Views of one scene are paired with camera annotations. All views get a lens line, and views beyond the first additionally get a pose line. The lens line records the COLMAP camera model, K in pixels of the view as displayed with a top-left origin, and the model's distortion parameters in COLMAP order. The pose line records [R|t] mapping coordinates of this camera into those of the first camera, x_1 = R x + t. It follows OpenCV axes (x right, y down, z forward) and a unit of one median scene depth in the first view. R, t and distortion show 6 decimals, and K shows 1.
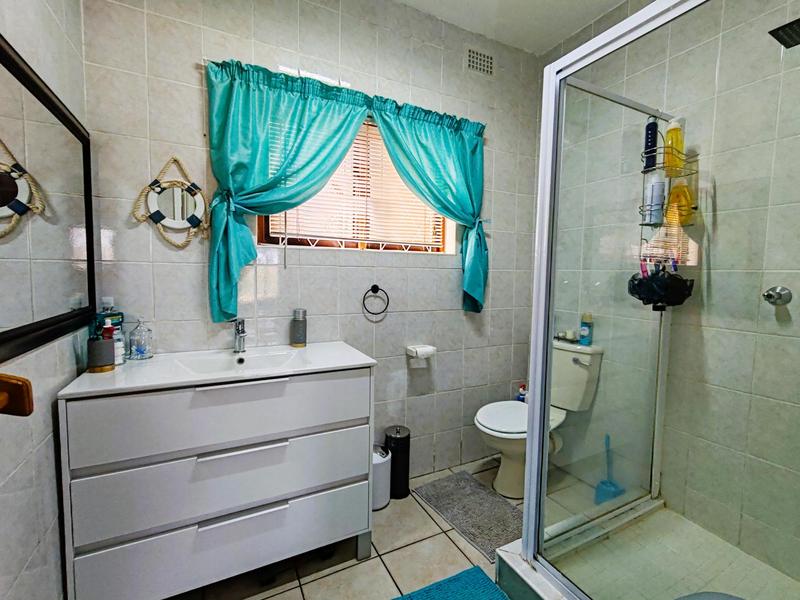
lens RADIAL K [[365.2, 0, 400.3], [0, 365.2, 297.1], [0, 0, 1]] dist [-0.000148, -0.000549]
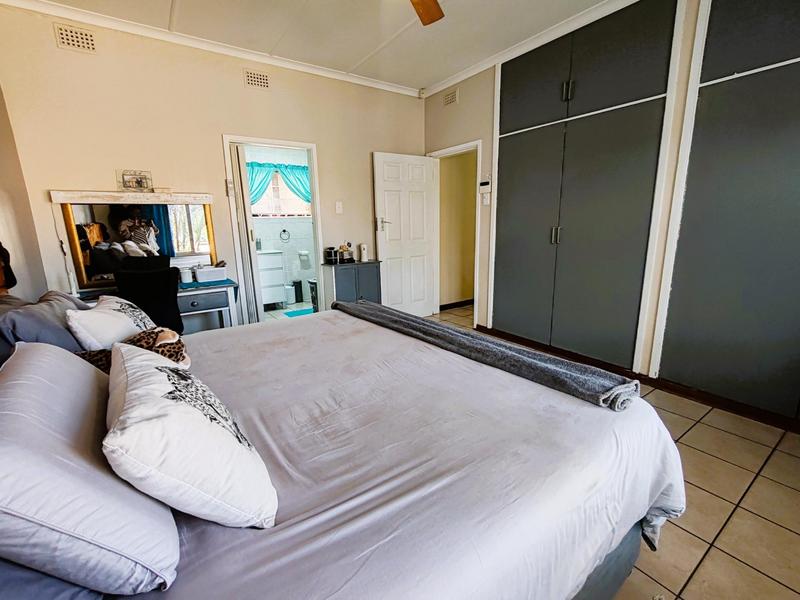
lens RADIAL K [[365.2, 0, 398.5], [0, 365.2, 302.2], [0, 0, 1]] dist [-0.000148, -0.000549]
pose [[0.991608, -0.064152, 0.112245, 0.463772], [0.047545, 0.988314, 0.144826, 0.159510], [-0.120225, -0.138274, 0.983070, -2.013317]]
